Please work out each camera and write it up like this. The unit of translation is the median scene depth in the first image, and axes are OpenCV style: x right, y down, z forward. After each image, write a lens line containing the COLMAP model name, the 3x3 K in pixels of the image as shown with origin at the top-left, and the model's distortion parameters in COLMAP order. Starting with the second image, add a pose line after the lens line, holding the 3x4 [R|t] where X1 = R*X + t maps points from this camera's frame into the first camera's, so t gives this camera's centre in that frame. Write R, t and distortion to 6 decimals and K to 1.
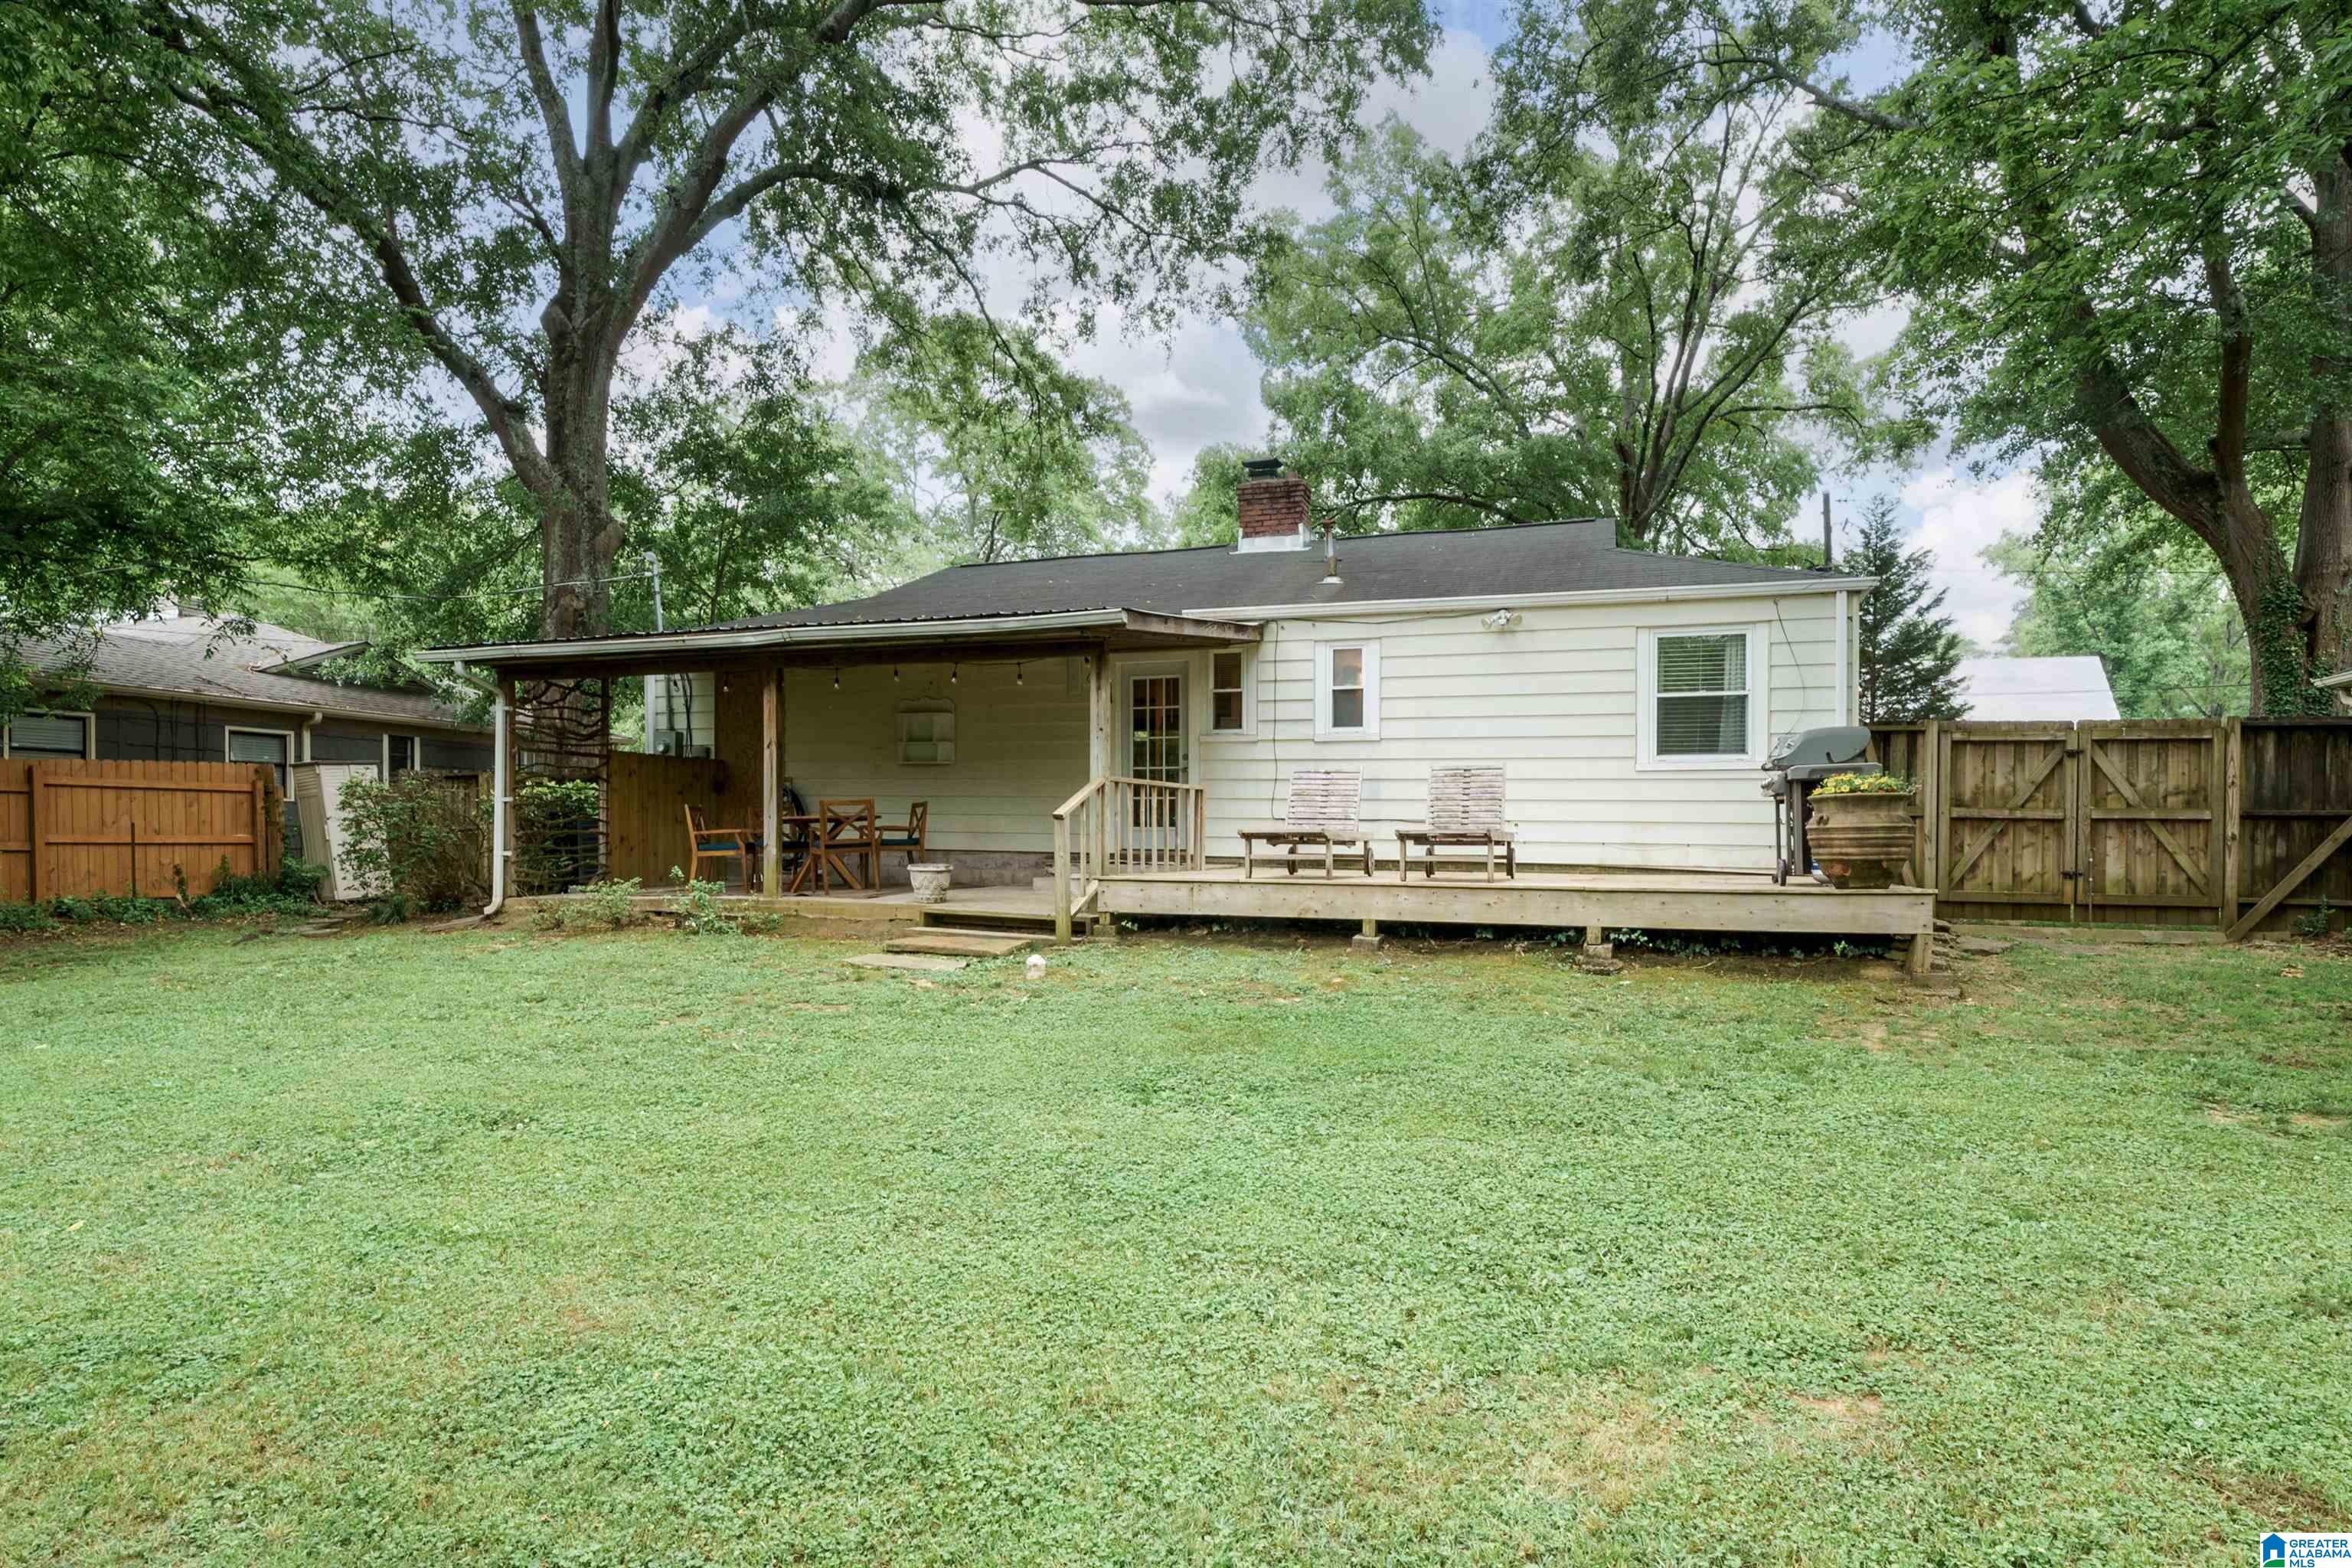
lens RADIAL K [[1278.3, 0, 1174.3], [0, 1278.3, 848.8], [0, 0, 1]] dist [-0.004499, -0.000360]
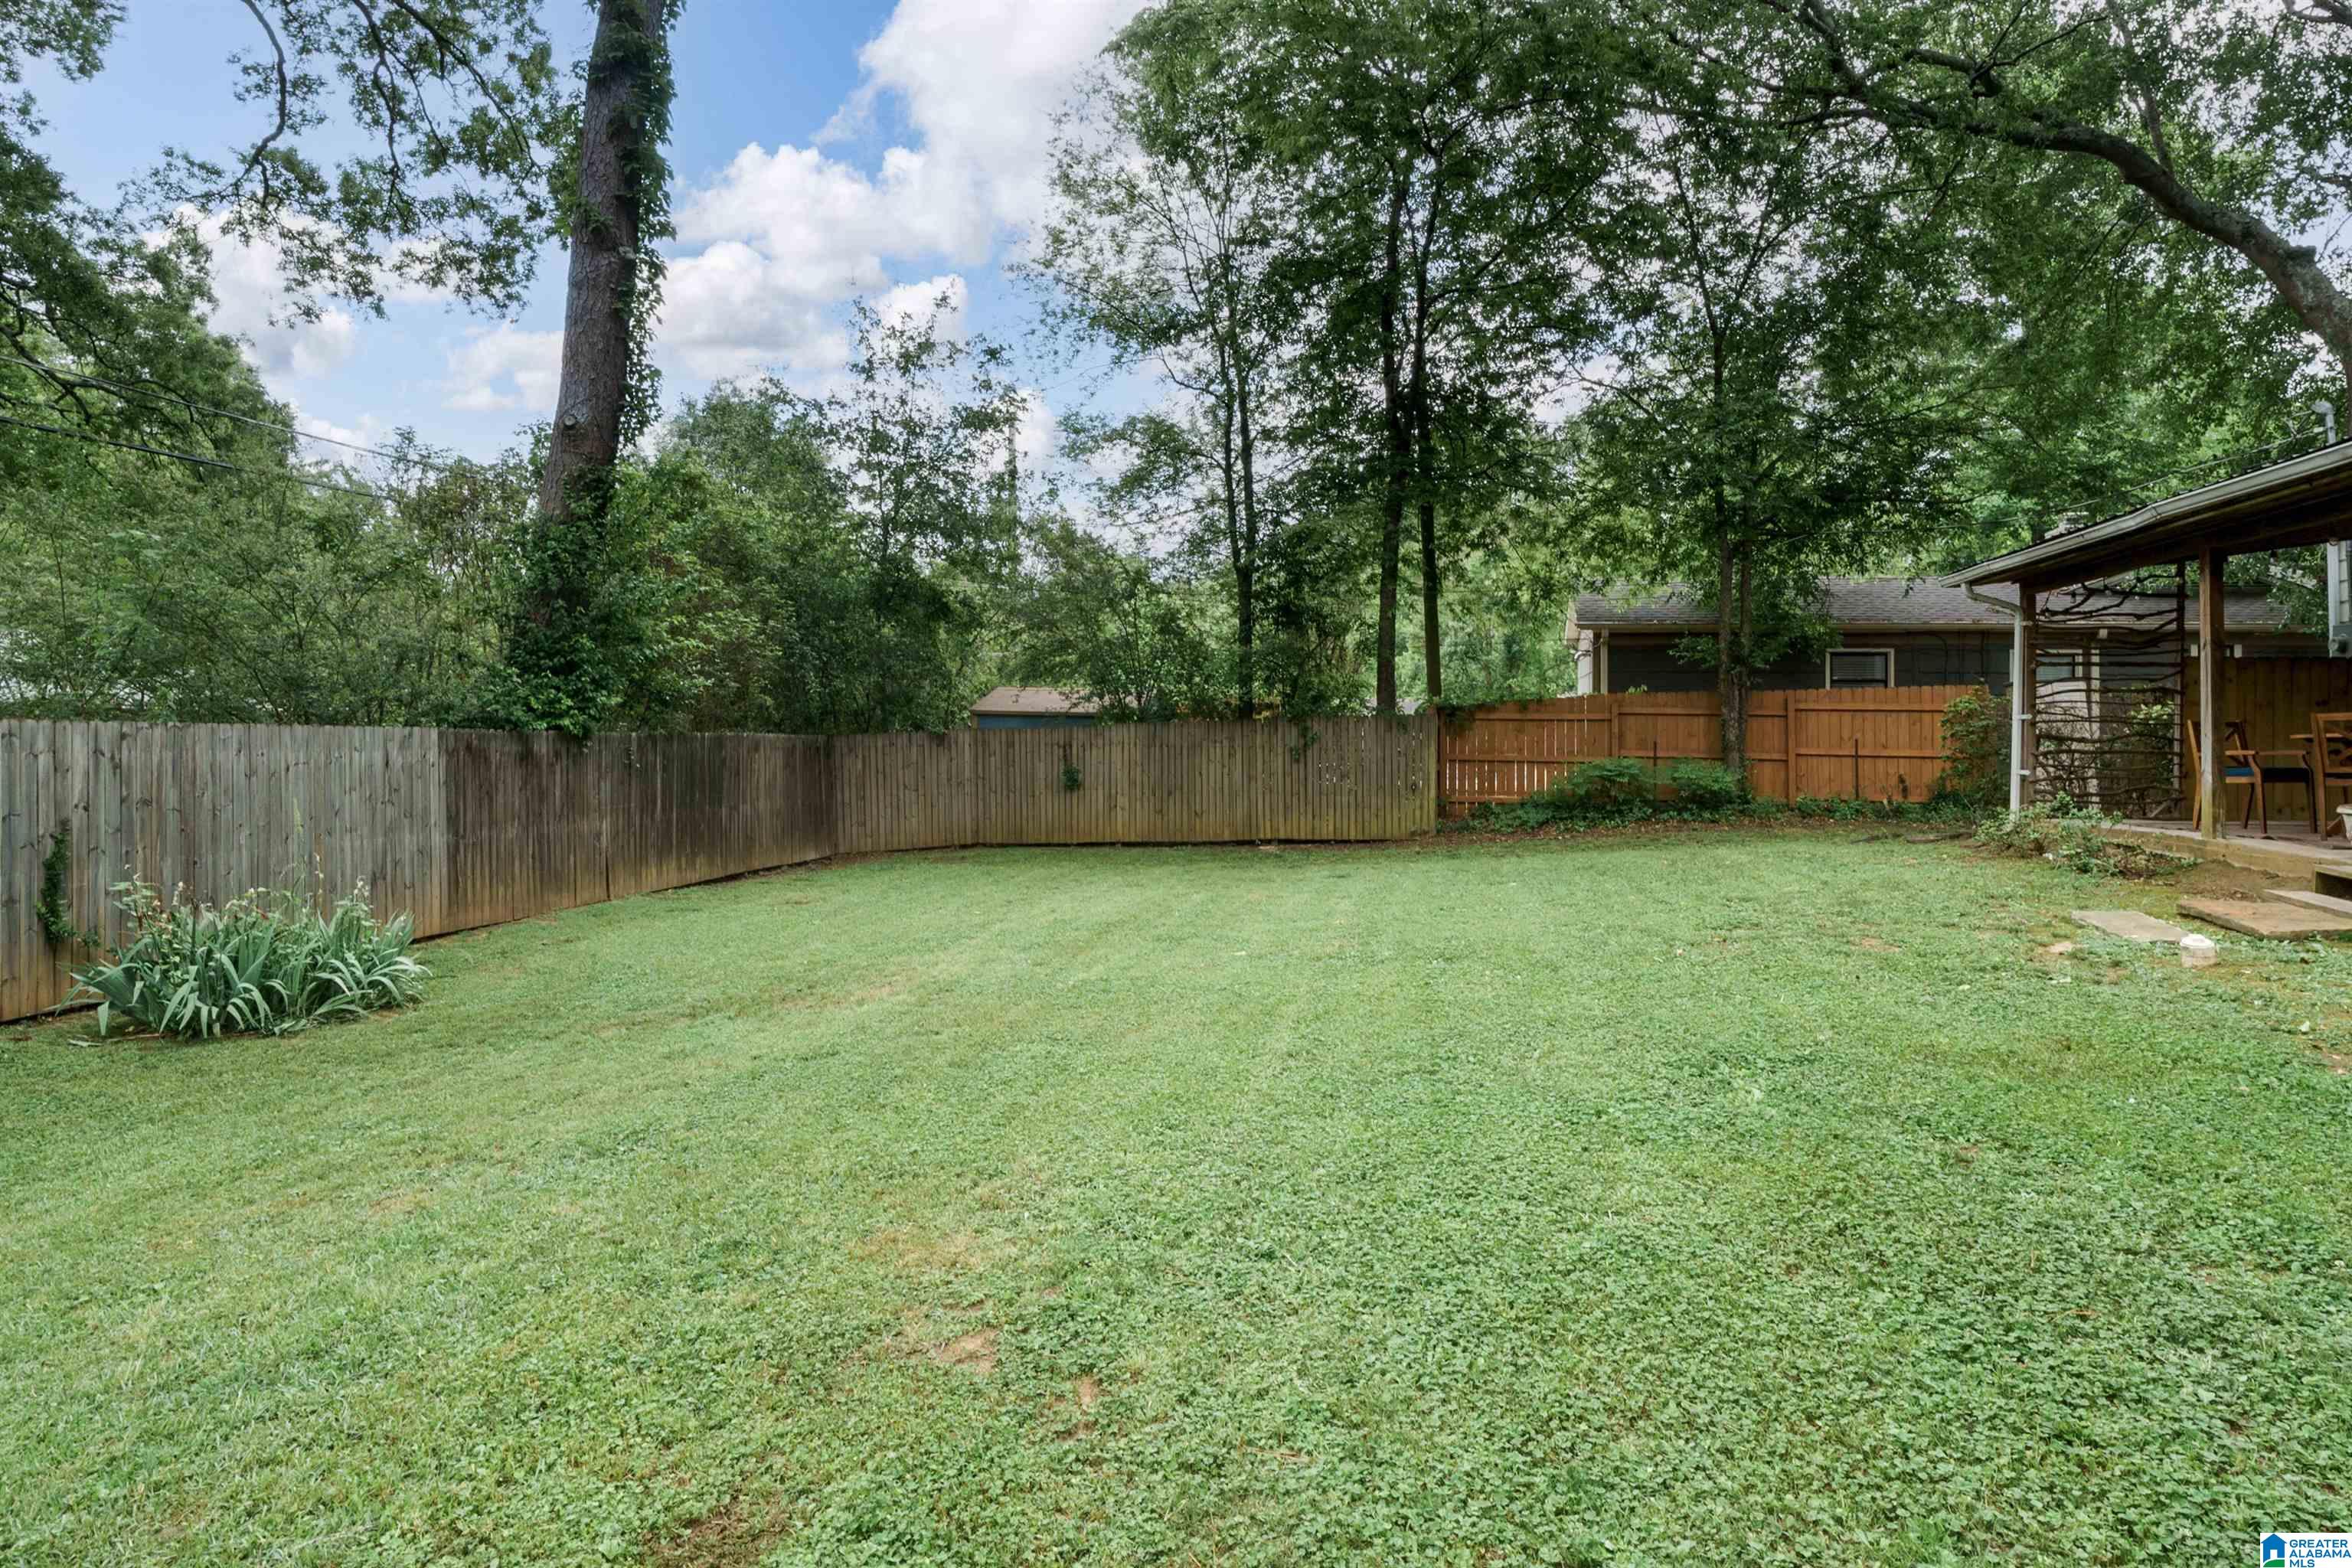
lens RADIAL K [[1254.0, 0, 1176.3], [0, 1254.0, 737.6], [0, 0, 1]] dist [-0.002150, -0.001127]
pose [[0.119546, 0.001660, -0.992827, 0.254516], [-0.019037, 0.999819, -0.000620, -0.007452], [0.992646, 0.018975, 0.119556, 0.177730]]
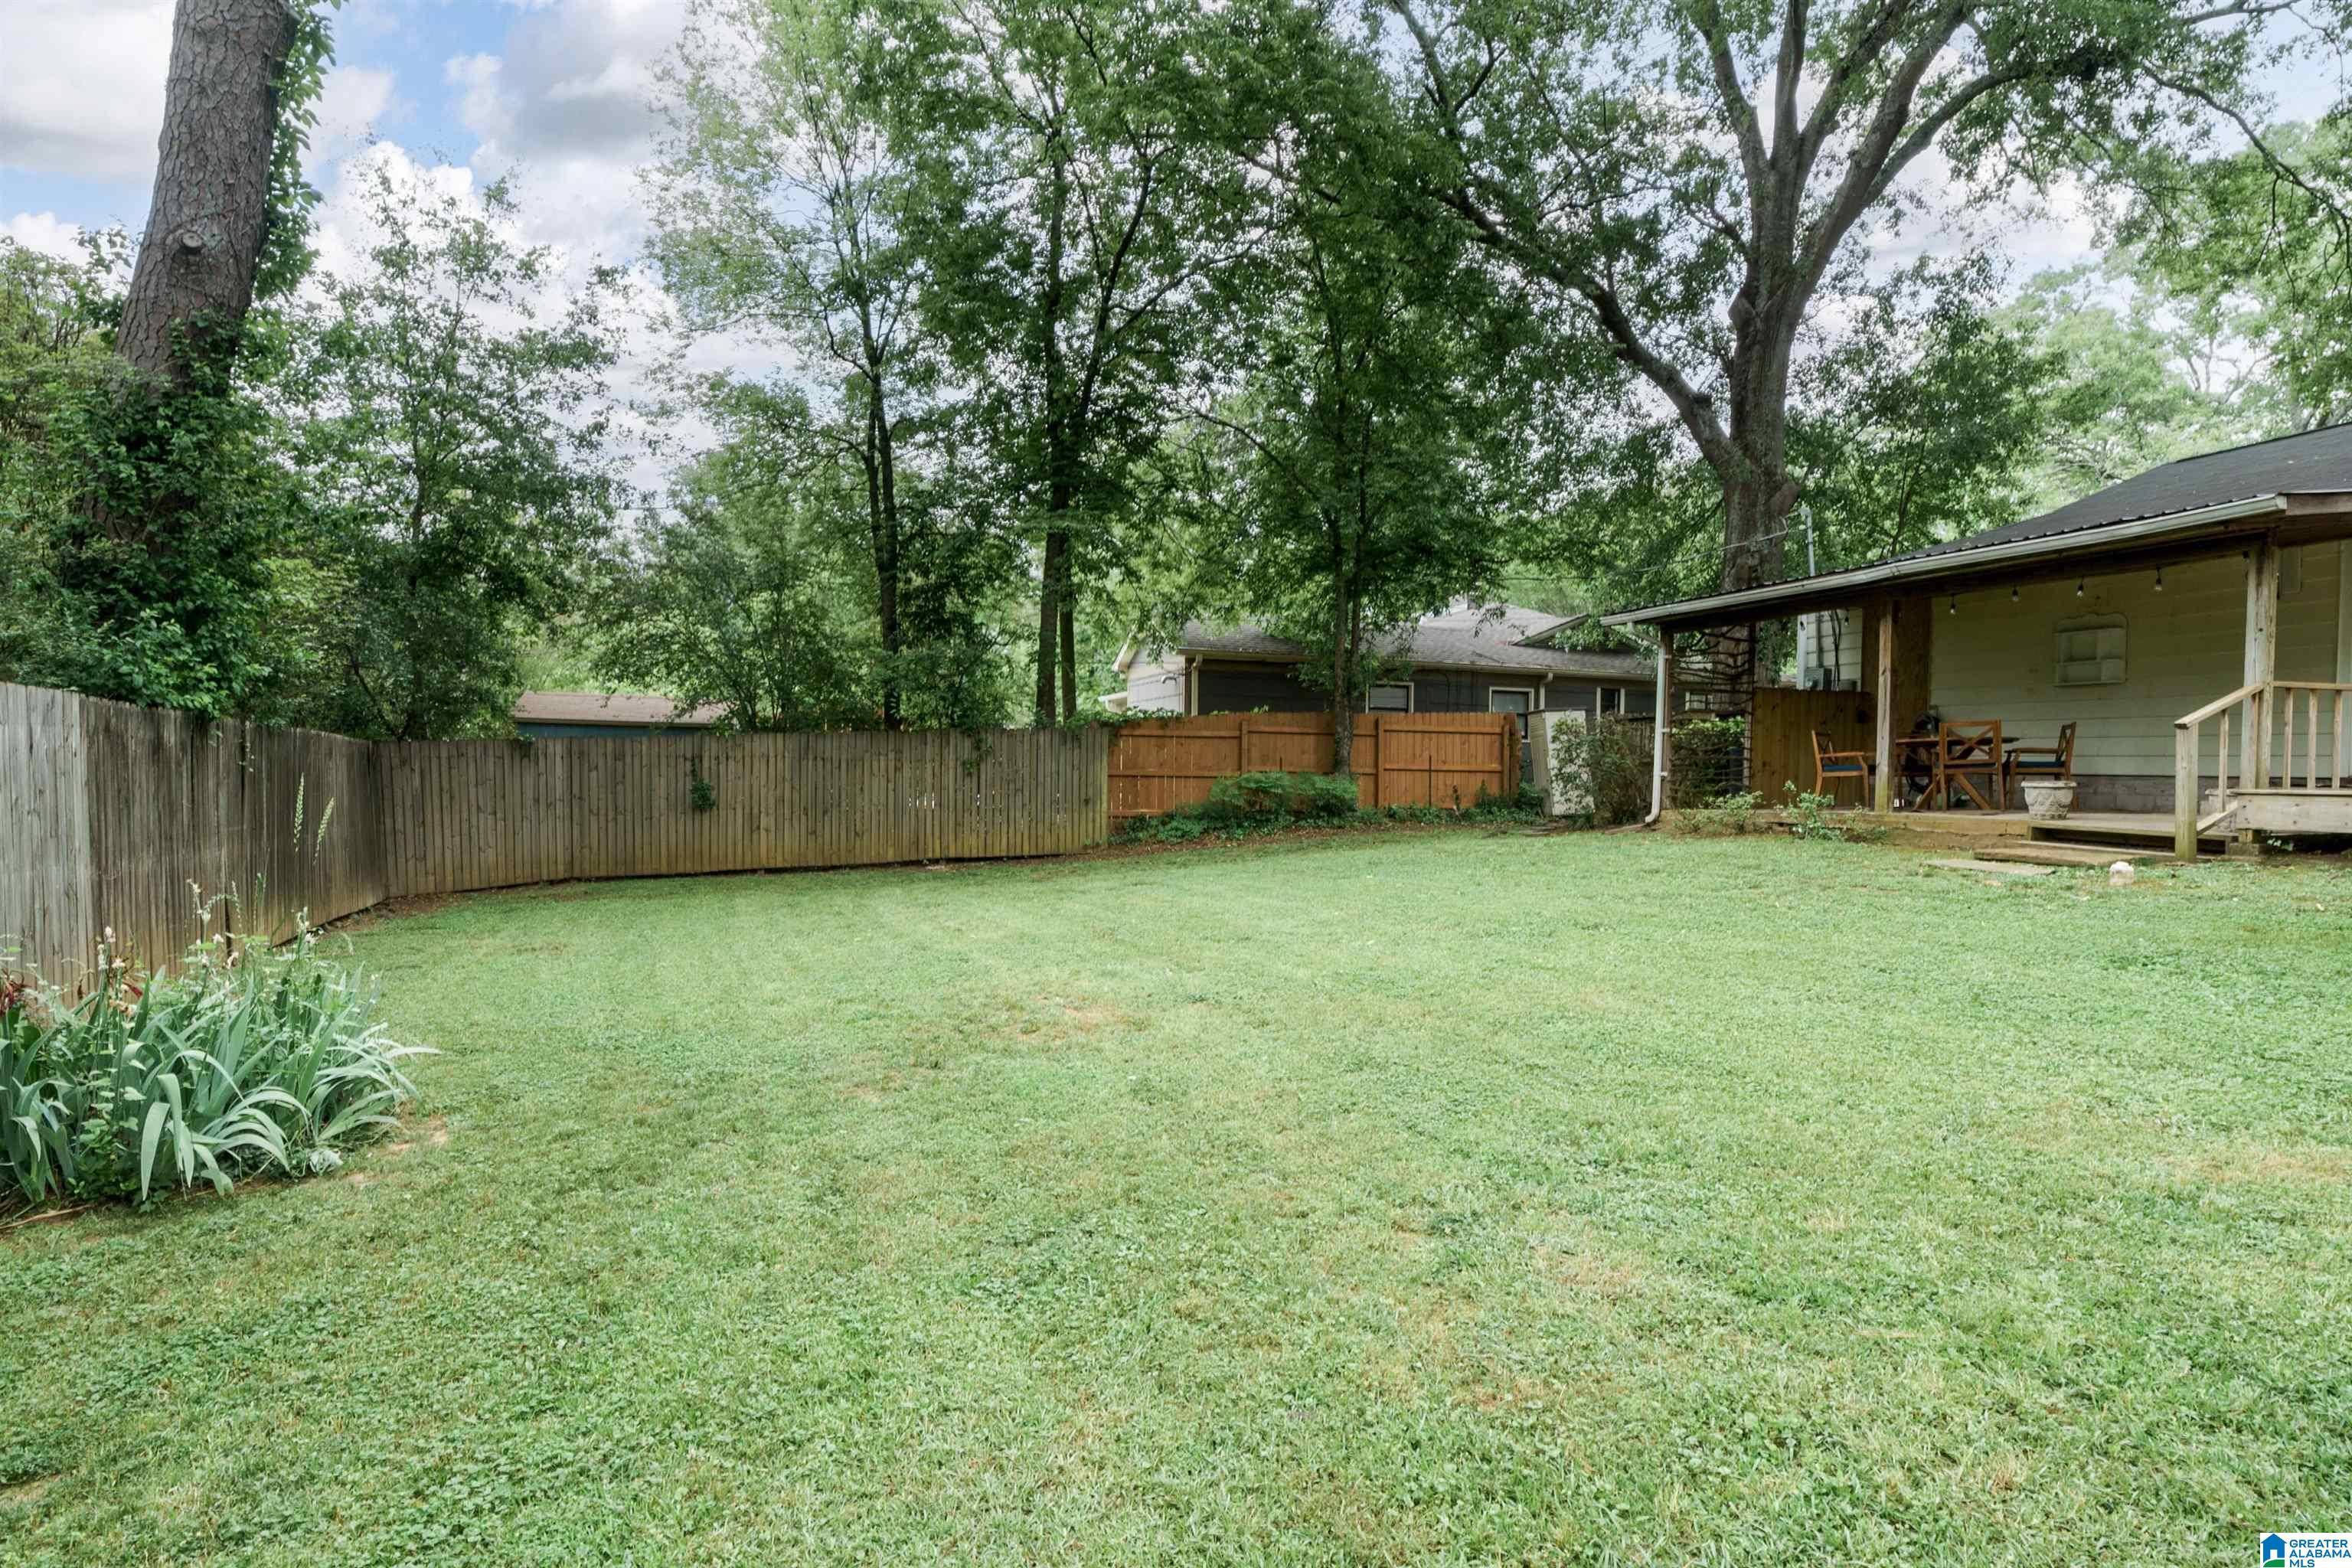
lens RADIAL K [[1240.9, 0, 1165.1], [0, 1240.9, 817.0], [0, 0, 1]] dist [-0.002184, -0.001204]
pose [[0.614104, 0.028004, -0.788728, 0.095599], [-0.016139, 0.999607, 0.022926, 0.018616], [0.789060, -0.001349, 0.614315, -0.089286]]
